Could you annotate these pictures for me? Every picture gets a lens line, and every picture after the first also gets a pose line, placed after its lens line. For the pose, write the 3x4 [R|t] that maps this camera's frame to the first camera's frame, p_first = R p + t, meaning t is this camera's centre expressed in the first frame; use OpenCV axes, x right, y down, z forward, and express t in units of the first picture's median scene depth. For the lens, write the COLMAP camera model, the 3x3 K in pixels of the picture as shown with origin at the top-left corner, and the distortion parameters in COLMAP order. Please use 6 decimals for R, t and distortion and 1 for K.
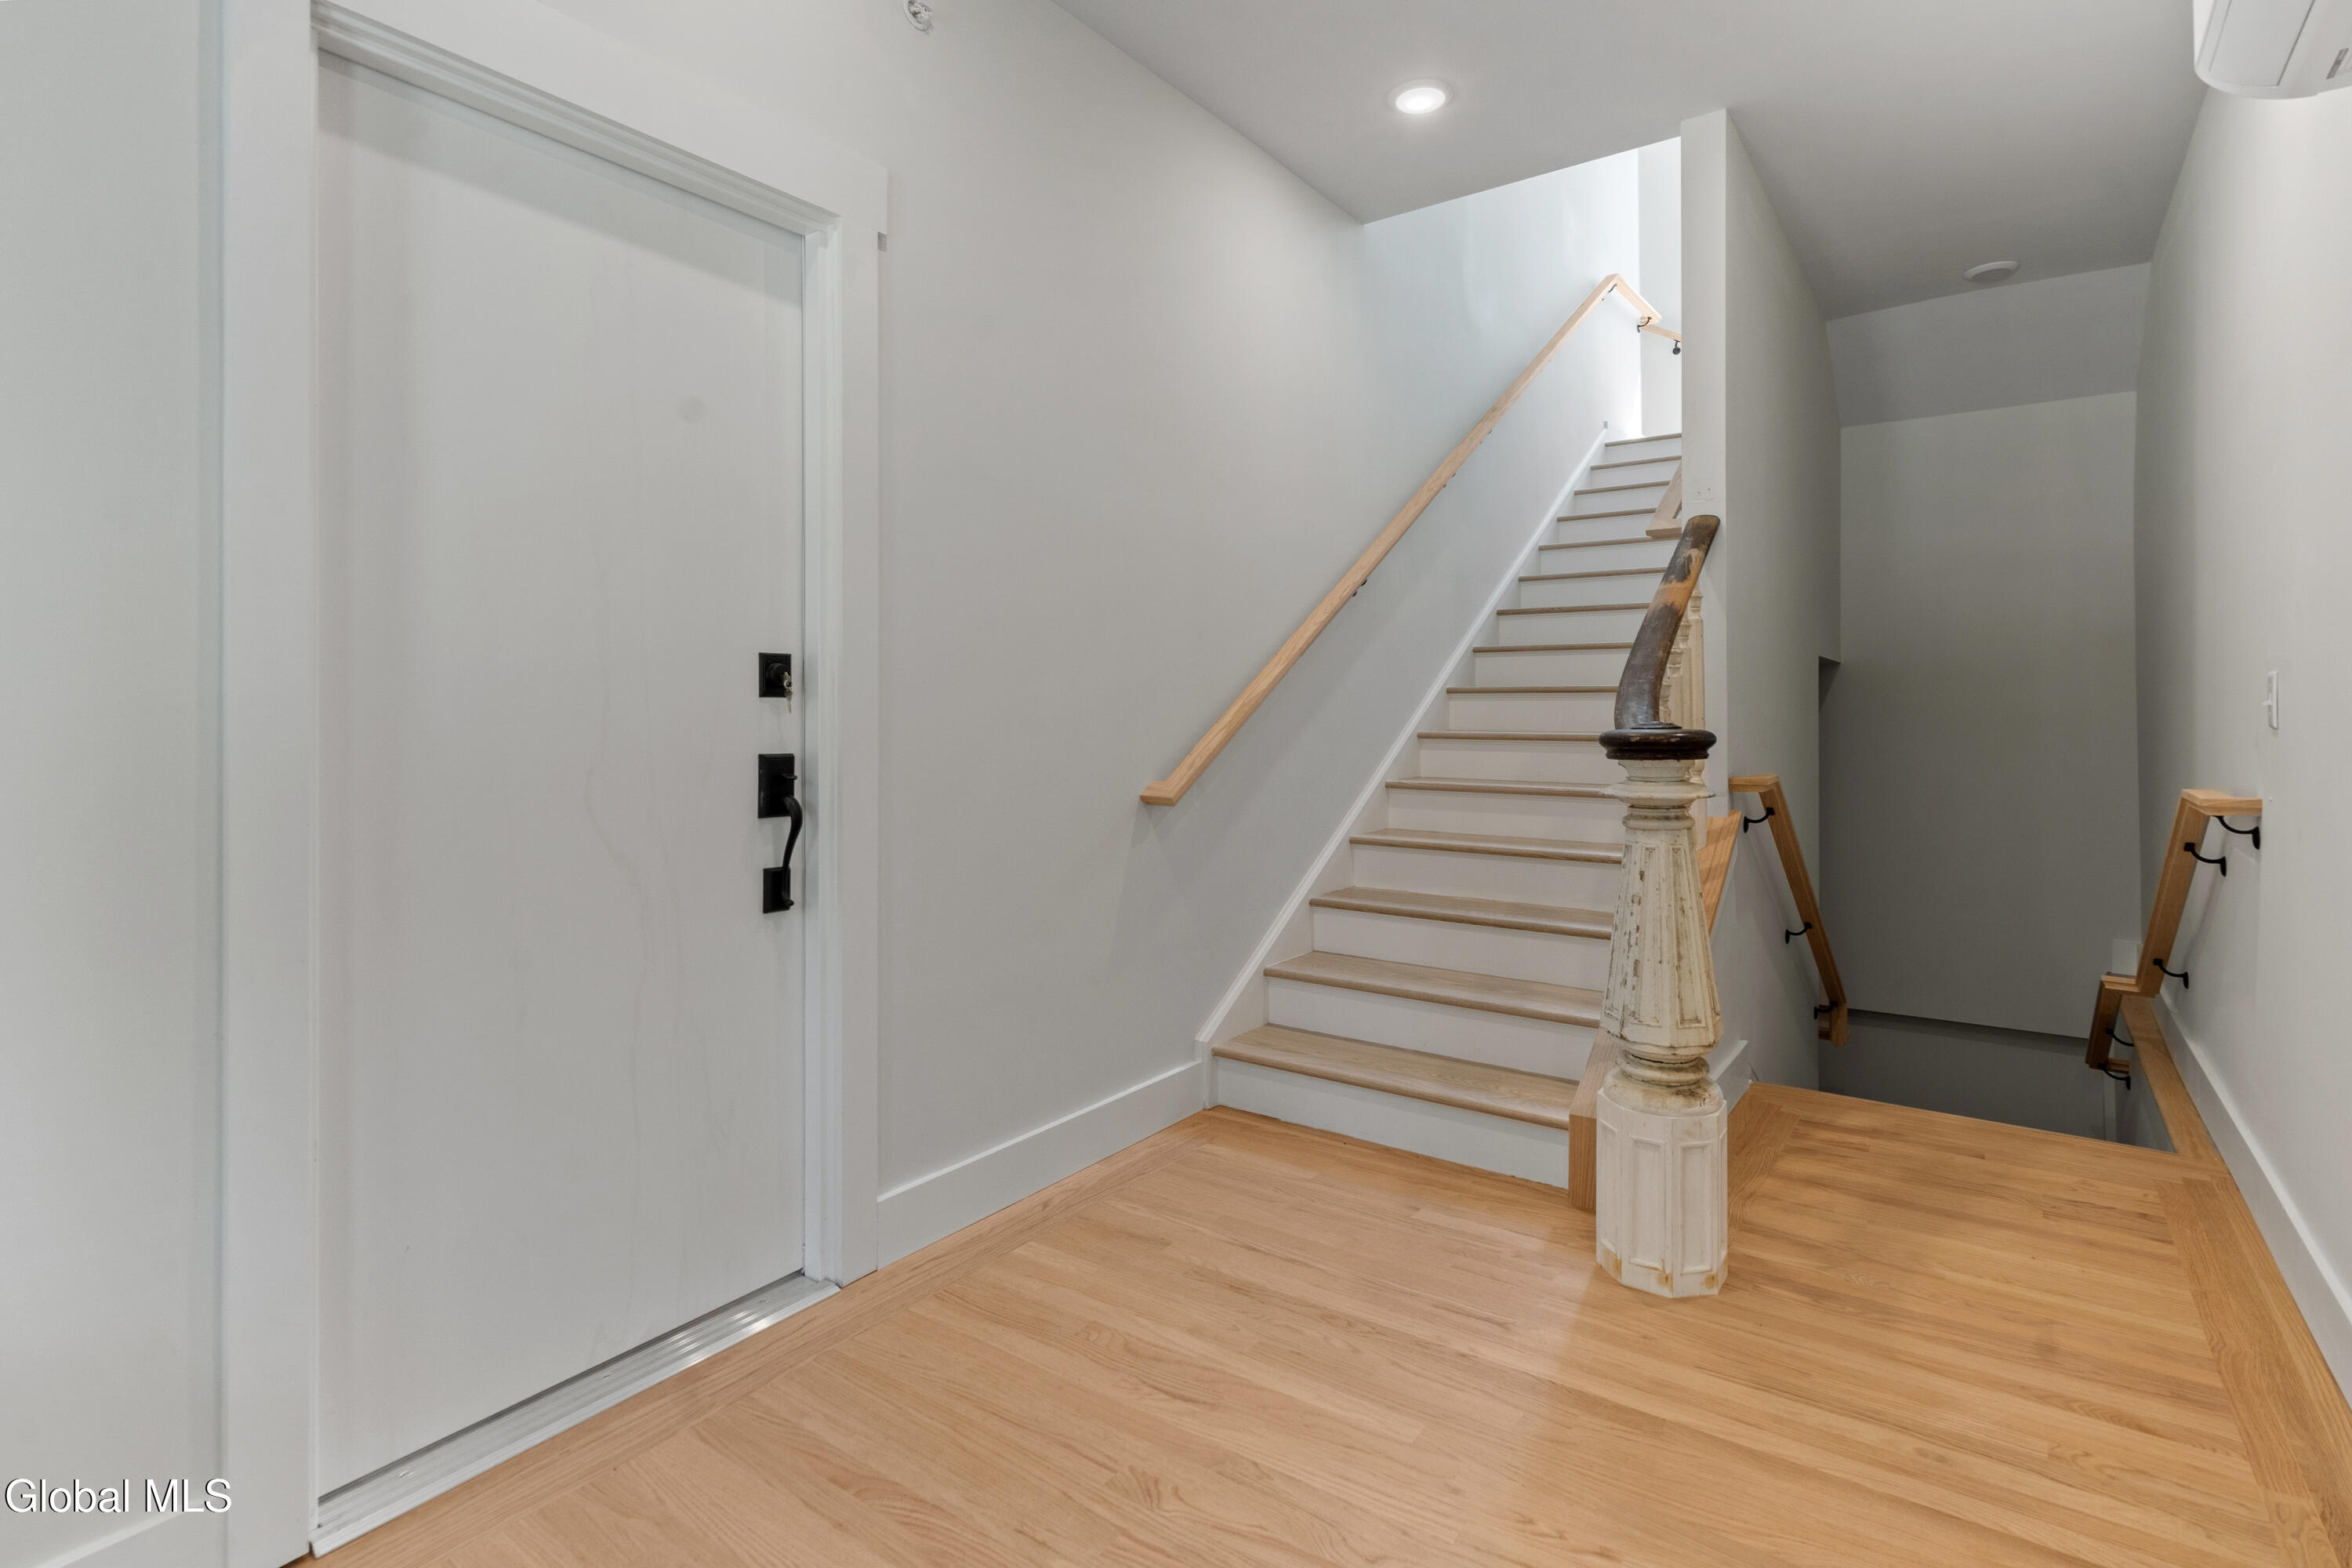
lens RADIAL K [[1116.9, 0, 1180.4], [0, 1116.9, 699.1], [0, 0, 1]] dist [0.005599, 0.000646]
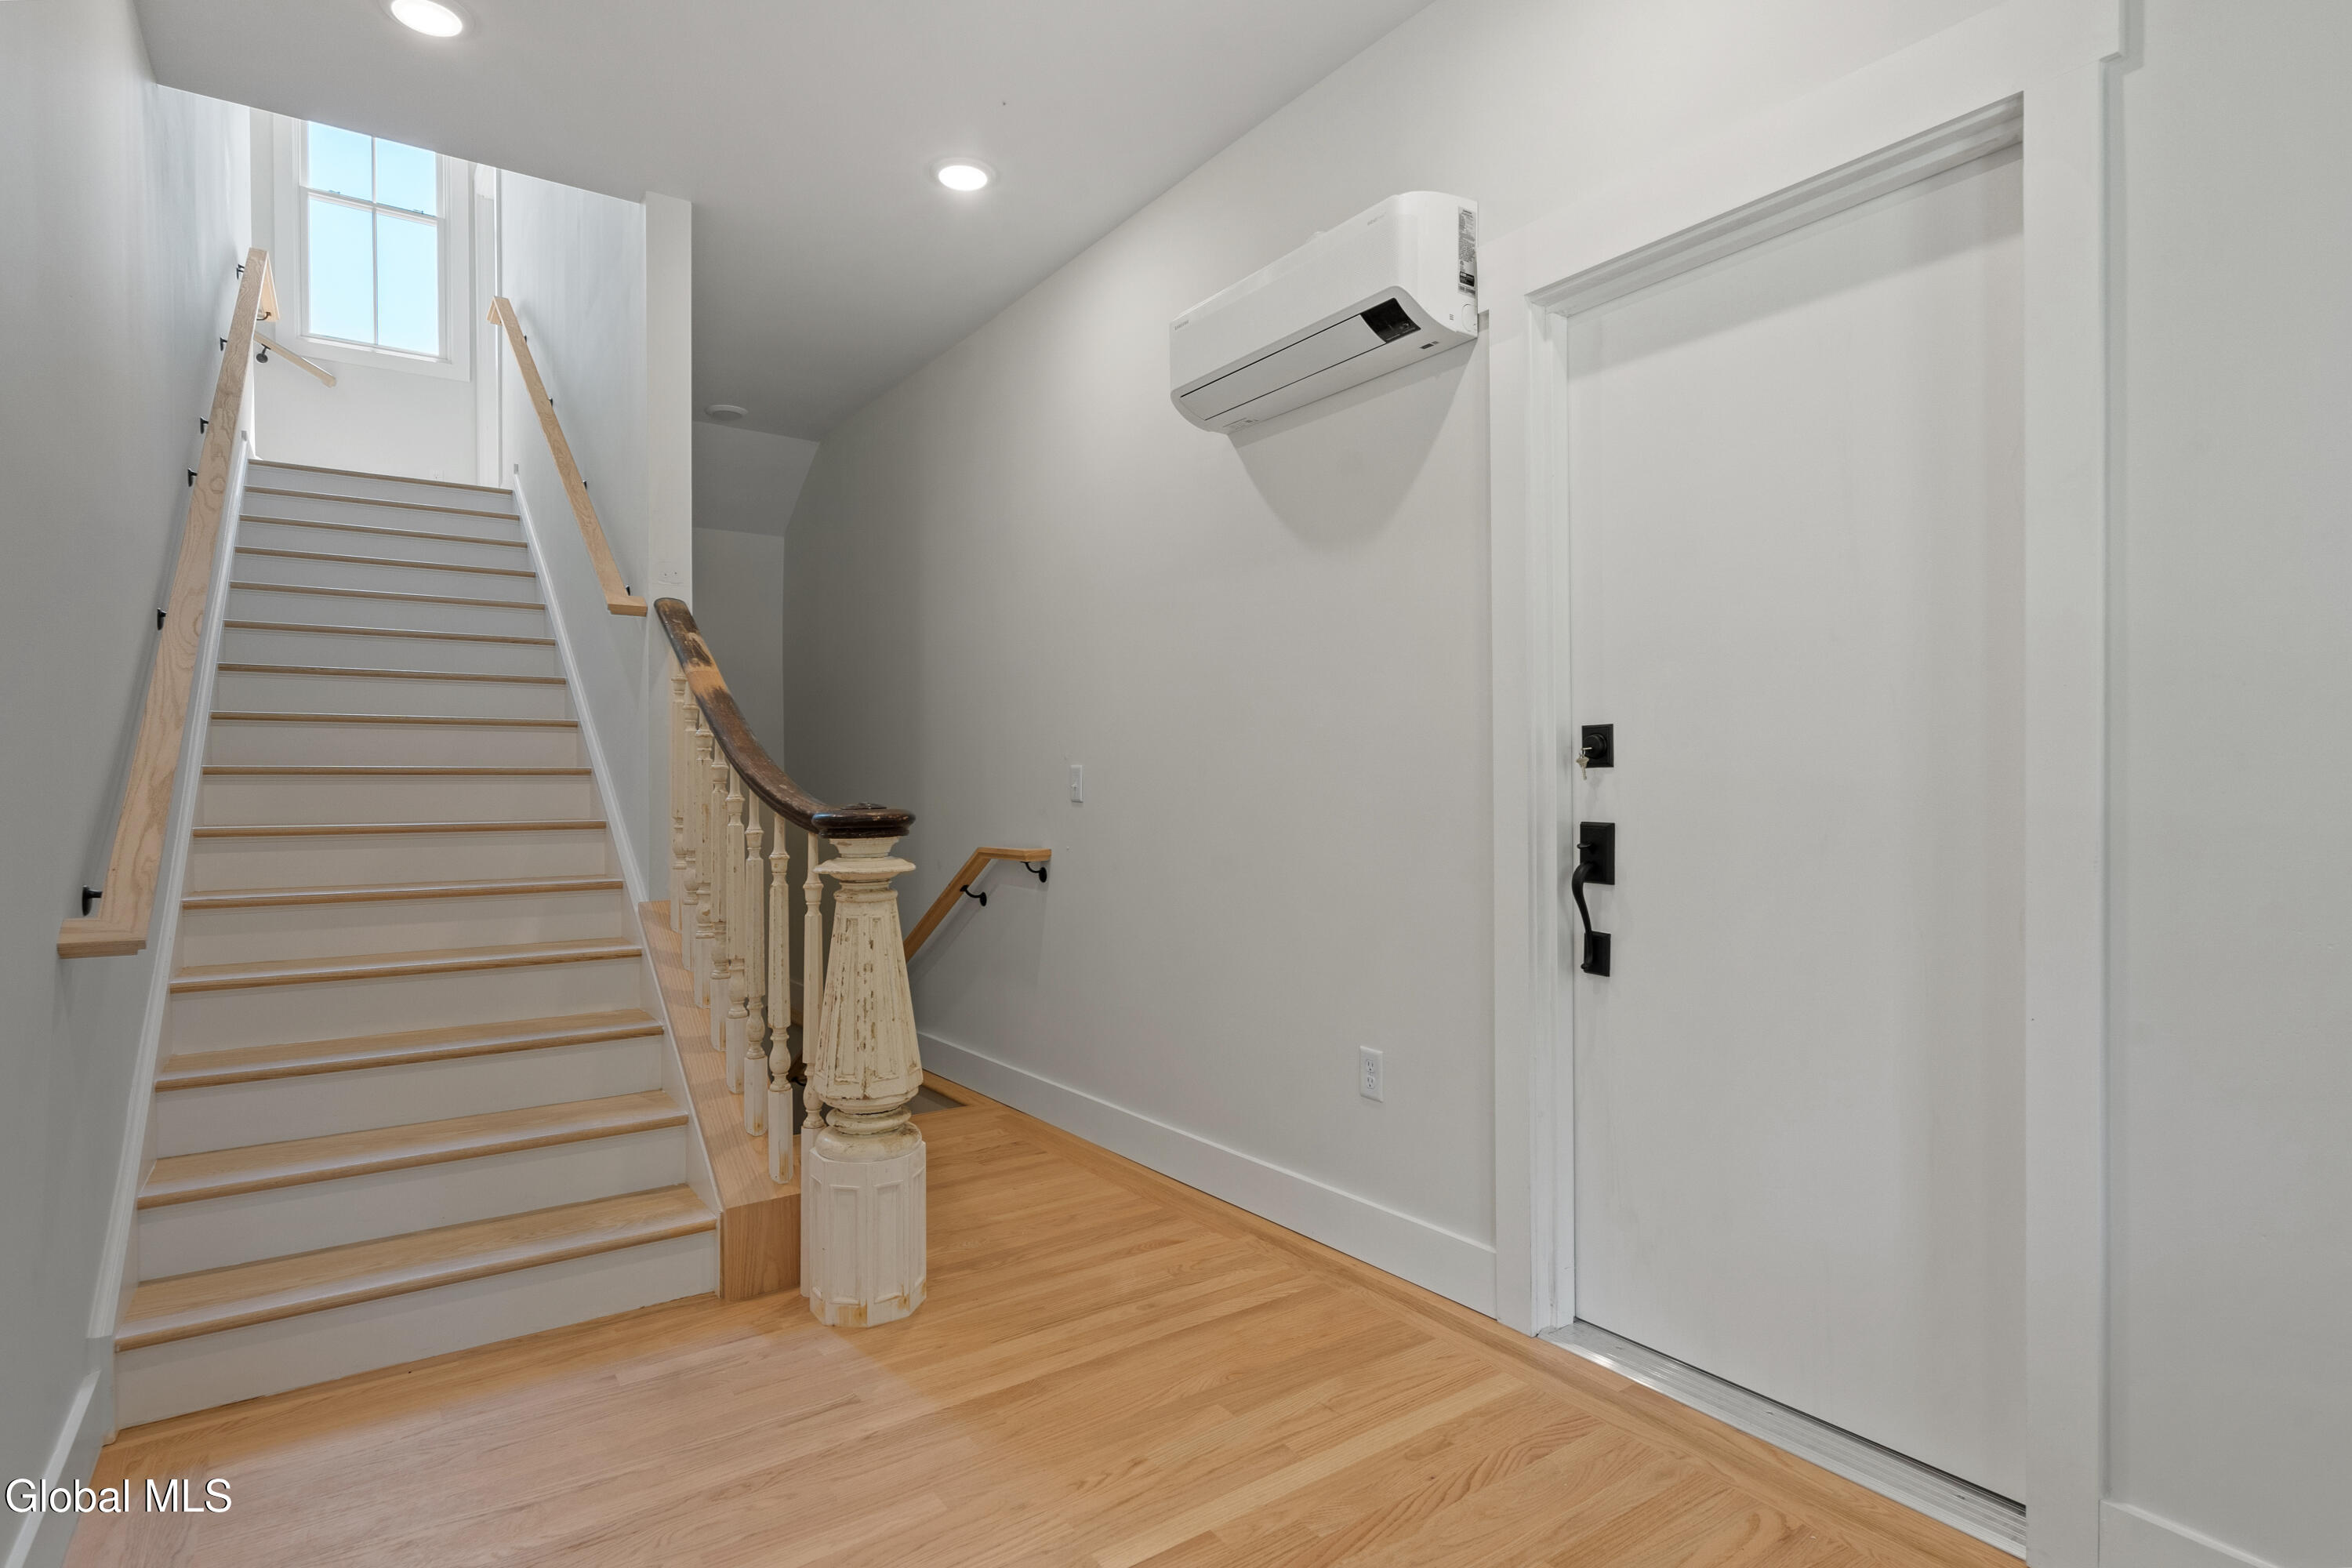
lens RADIAL K [[1163.4, 0, 1176.3], [0, 1163.4, 787.9], [0, 0, 1]] dist [-0.000725, 0.001305]
pose [[0.362140, -0.000404, 0.932124, -0.535950], [-0.000864, 0.999999, 0.000769, 0.005281], [-0.932123, -0.001083, 0.362140, 0.321871]]
